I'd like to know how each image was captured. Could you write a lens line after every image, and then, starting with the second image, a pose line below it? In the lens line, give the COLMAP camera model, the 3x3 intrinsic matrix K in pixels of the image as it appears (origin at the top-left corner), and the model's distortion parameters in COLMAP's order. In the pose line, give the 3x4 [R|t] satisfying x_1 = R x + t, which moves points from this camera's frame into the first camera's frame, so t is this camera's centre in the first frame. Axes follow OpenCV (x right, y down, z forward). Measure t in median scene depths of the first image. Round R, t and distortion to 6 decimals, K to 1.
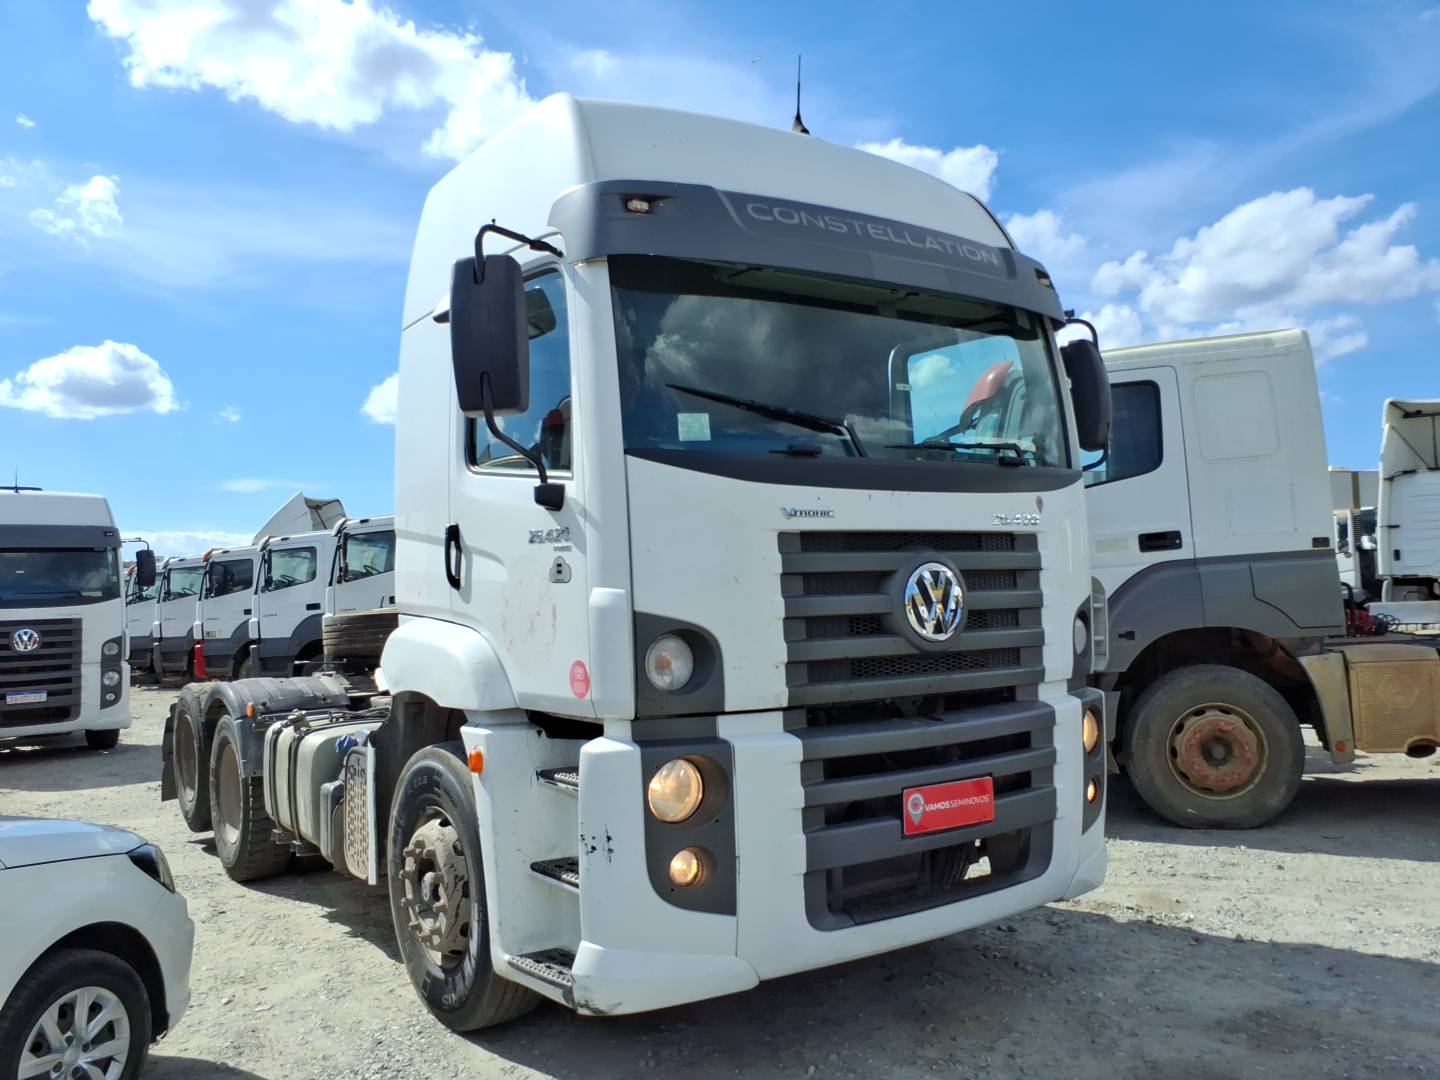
lens RADIAL K [[1138.5, 0, 720.0], [0, 1138.5, 540.0], [0, 0, 1]] dist [0.120074, -0.237938]
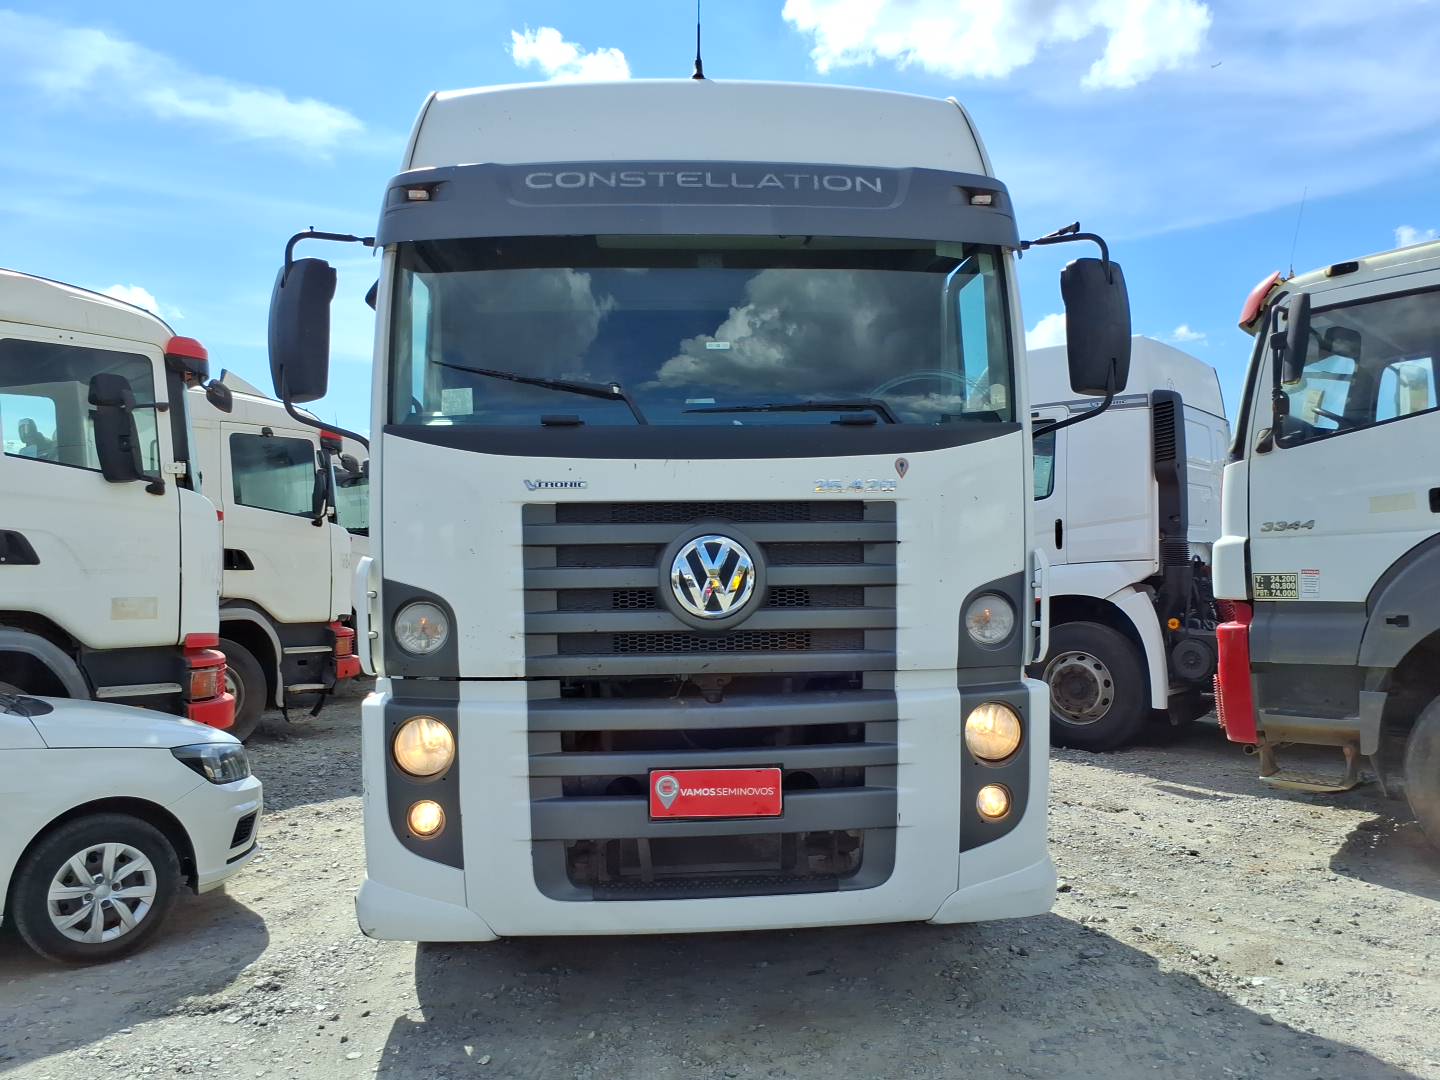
lens RADIAL K [[1124.7, 0, 744.6], [0, 1124.7, 542.9], [0, 0, 1]] dist [0.181442, -0.396062]
pose [[0.856074, 0.016709, -0.516582, 0.696469], [0.008932, 0.998850, 0.047110, -0.017351], [0.516775, -0.044944, 0.854940, 0.227215]]
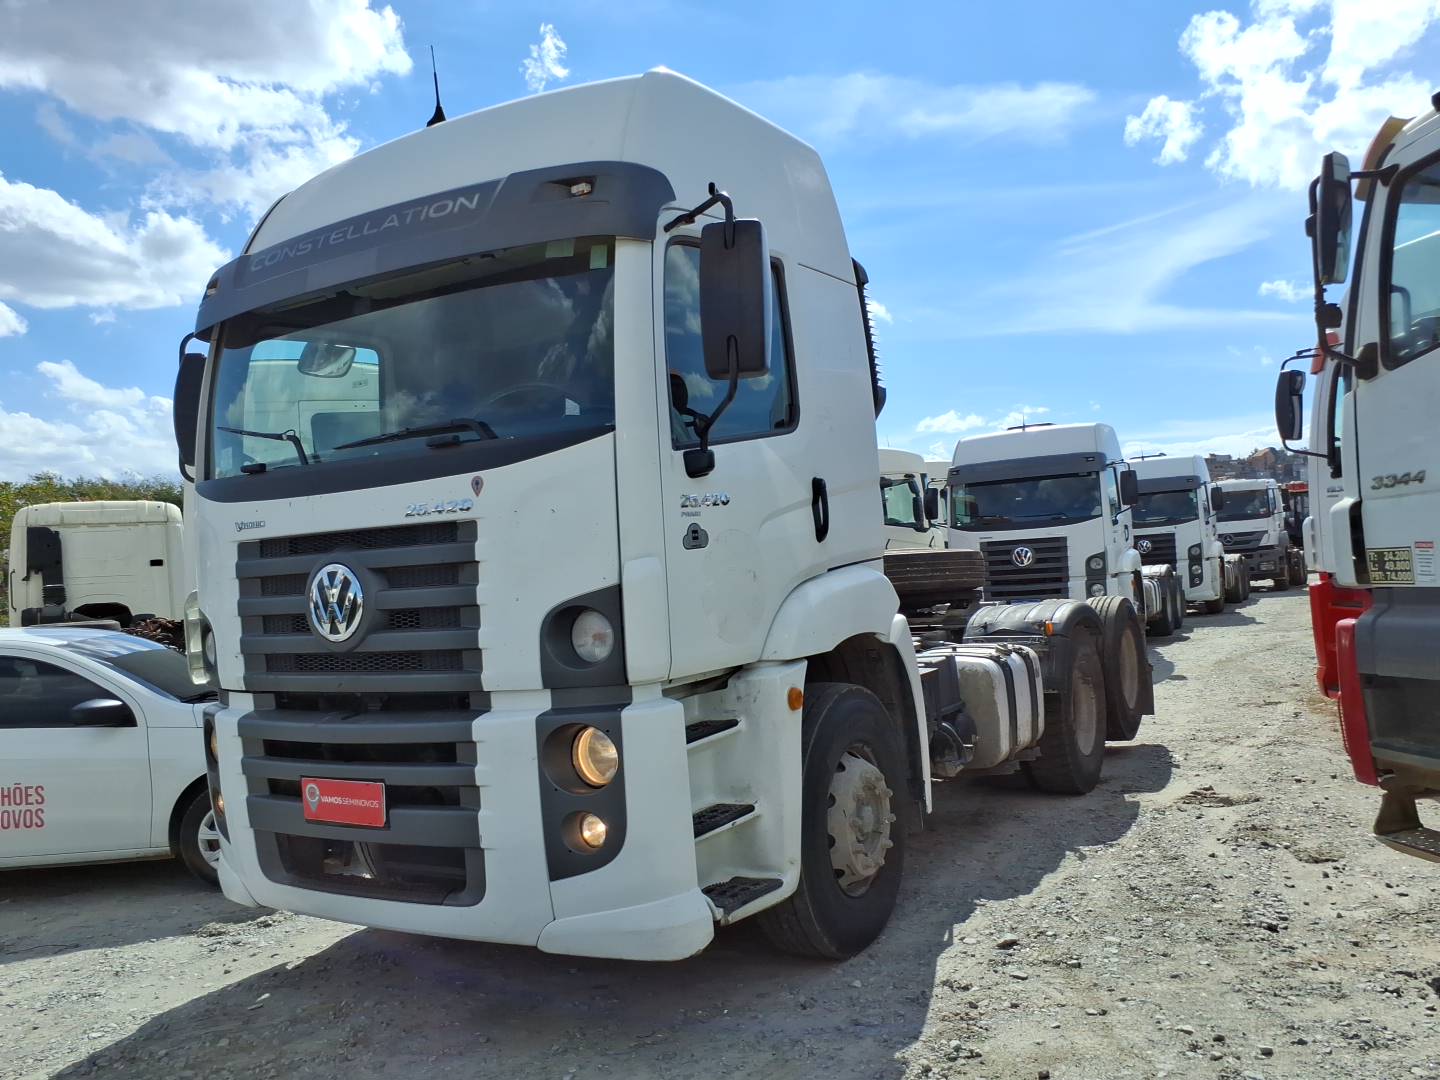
lens RADIAL K [[1138.5, 0, 720.0], [0, 1138.5, 540.0], [0, 0, 1]] dist [0.120074, -0.237938]
pose [[0.404704, -0.006377, -0.914425, 1.272903], [0.095991, 0.994747, 0.035546, -0.004561], [0.909395, -0.102162, 0.403191, 0.915890]]
